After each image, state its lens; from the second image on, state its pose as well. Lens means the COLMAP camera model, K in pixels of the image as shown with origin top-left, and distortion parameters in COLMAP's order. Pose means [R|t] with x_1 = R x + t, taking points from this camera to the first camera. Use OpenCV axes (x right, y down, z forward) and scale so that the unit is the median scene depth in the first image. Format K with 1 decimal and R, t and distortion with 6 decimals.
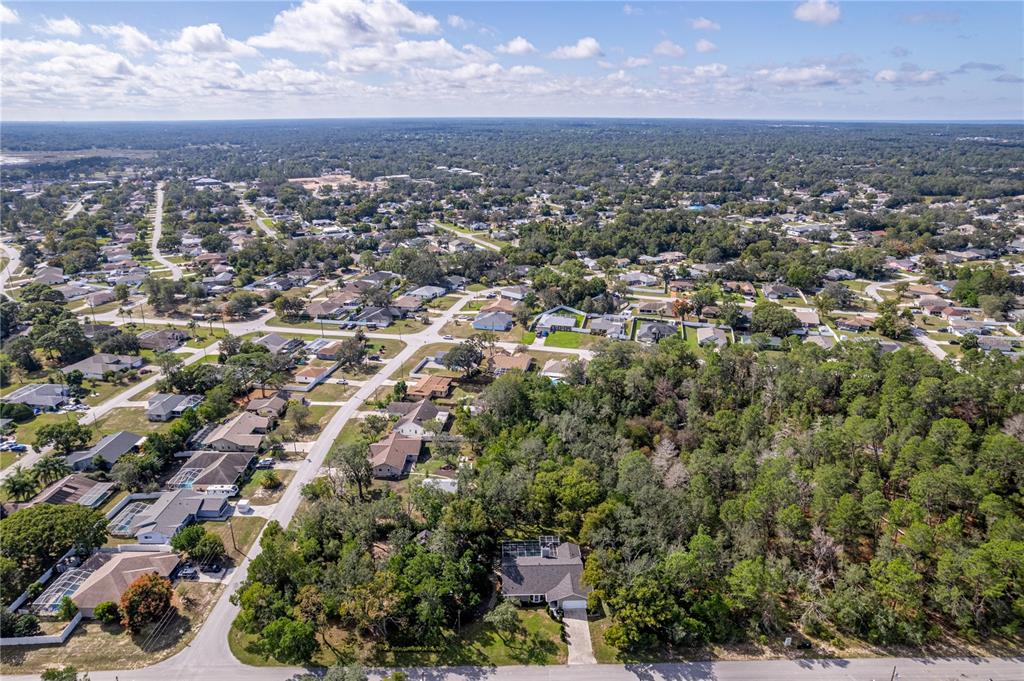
lens RADIAL K [[678.2, 0, 500.8], [0, 678.2, 340.3], [0, 0, 1]] dist [-0.069101, 0.070307]
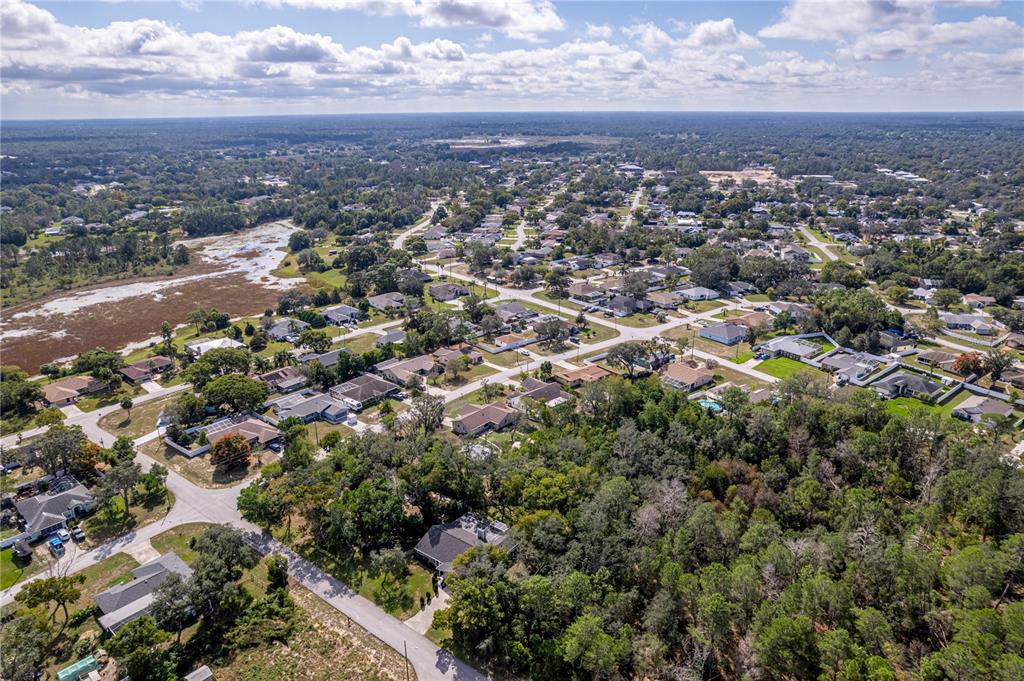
lens RADIAL K [[678.2, 0, 500.8], [0, 678.2, 340.3], [0, 0, 1]] dist [-0.069101, 0.070307]
pose [[0.767487, 0.207625, -0.606512, 0.445241], [-0.201270, 0.976302, 0.079524, -0.041802], [0.608650, 0.061039, 0.791088, 0.125559]]
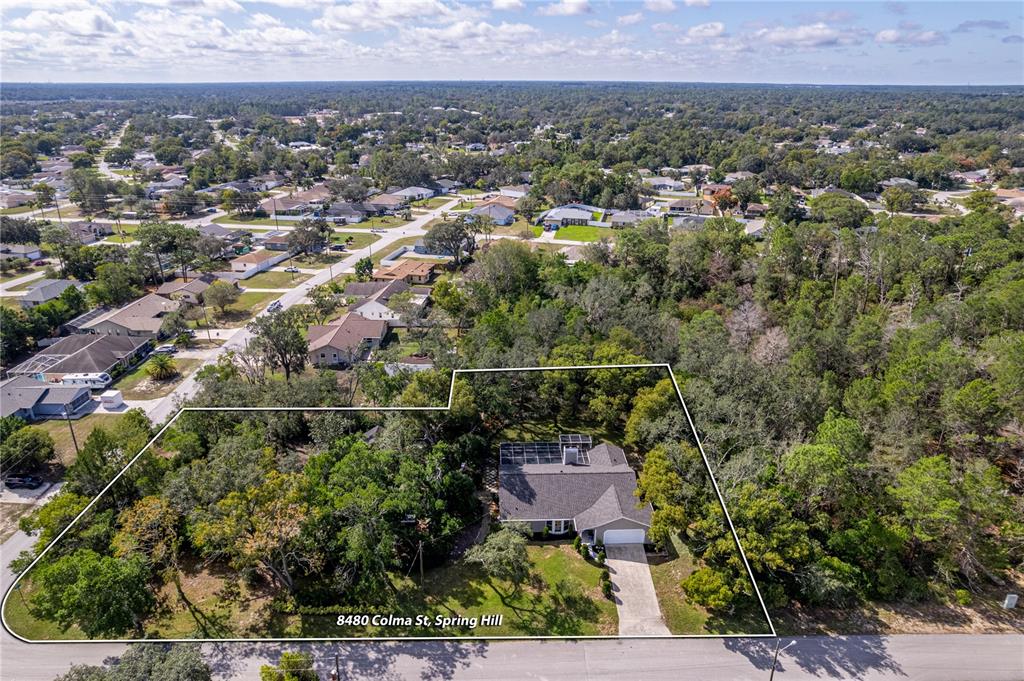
lens RADIAL K [[678.2, 0, 500.8], [0, 678.2, 340.3], [0, 0, 1]] dist [-0.069101, 0.070307]
pose [[0.999994, 0.003394, 0.000841, 0.001642], [-0.003423, 0.999260, 0.038305, 0.126677], [-0.000710, -0.038307, 0.999266, 0.266879]]
